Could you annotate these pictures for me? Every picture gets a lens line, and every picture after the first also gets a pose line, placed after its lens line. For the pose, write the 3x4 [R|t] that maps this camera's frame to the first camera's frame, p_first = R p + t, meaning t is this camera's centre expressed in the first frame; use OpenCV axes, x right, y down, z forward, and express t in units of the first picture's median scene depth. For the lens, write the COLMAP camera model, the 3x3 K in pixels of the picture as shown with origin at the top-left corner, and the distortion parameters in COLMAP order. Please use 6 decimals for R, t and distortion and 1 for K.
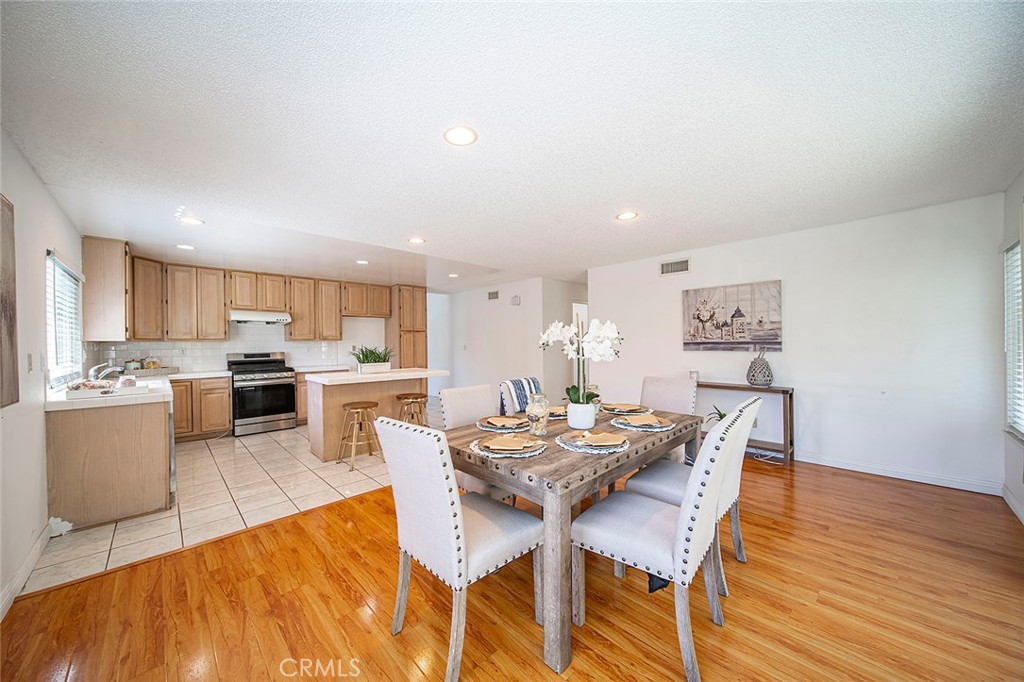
lens RADIAL K [[358.5, 0, 507.7], [0, 358.5, 345.8], [0, 0, 1]] dist [-0.008668, -0.000025]
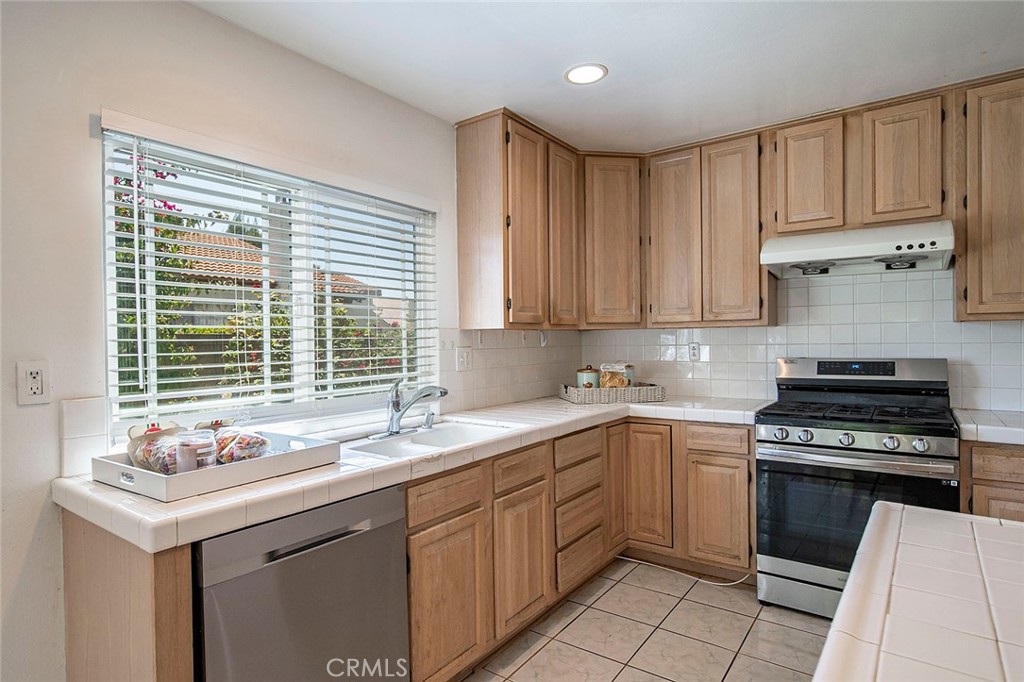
lens RADIAL K [[546.1, 0, 508.8], [0, 546.1, 346.8], [0, 0, 1]] dist [-0.004395, 0.002350]
pose [[0.168533, 0.017606, -0.985539, -0.266963], [0.002883, 0.999827, 0.018354, -0.001975], [0.985692, -0.005935, 0.168454, 0.623226]]
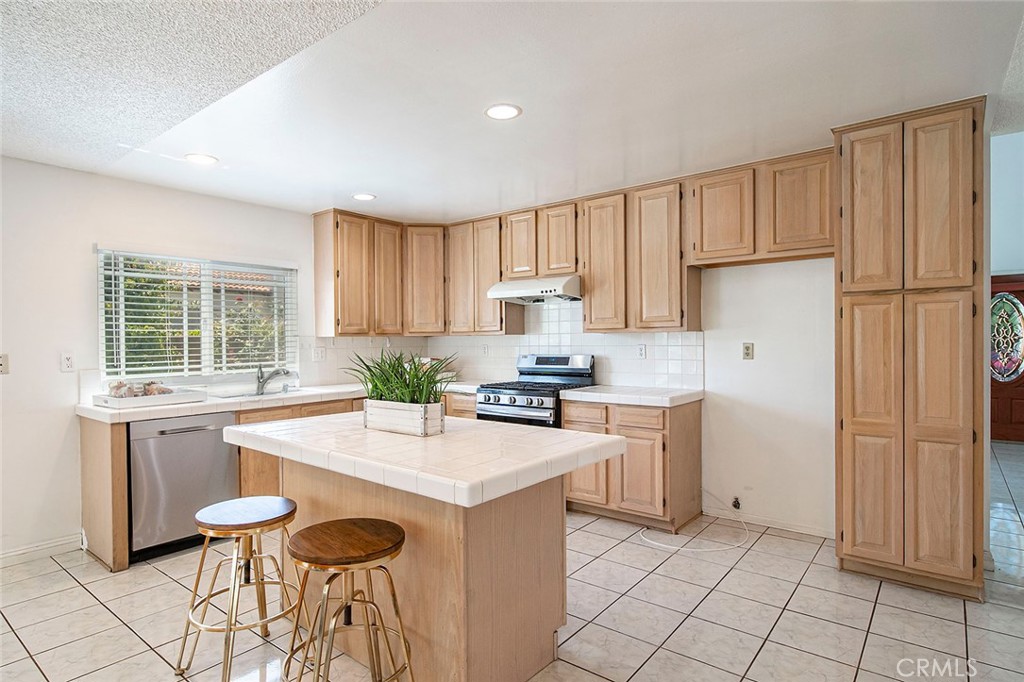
lens RADIAL K [[546.1, 0, 511.9], [0, 546.1, 346.3], [0, 0, 1]] dist [-0.004395, 0.002350]
pose [[0.131213, 0.018441, -0.991183, 0.122655], [-0.000367, 0.999828, 0.018553, -0.009800], [0.991354, -0.002071, 0.131197, 0.865008]]
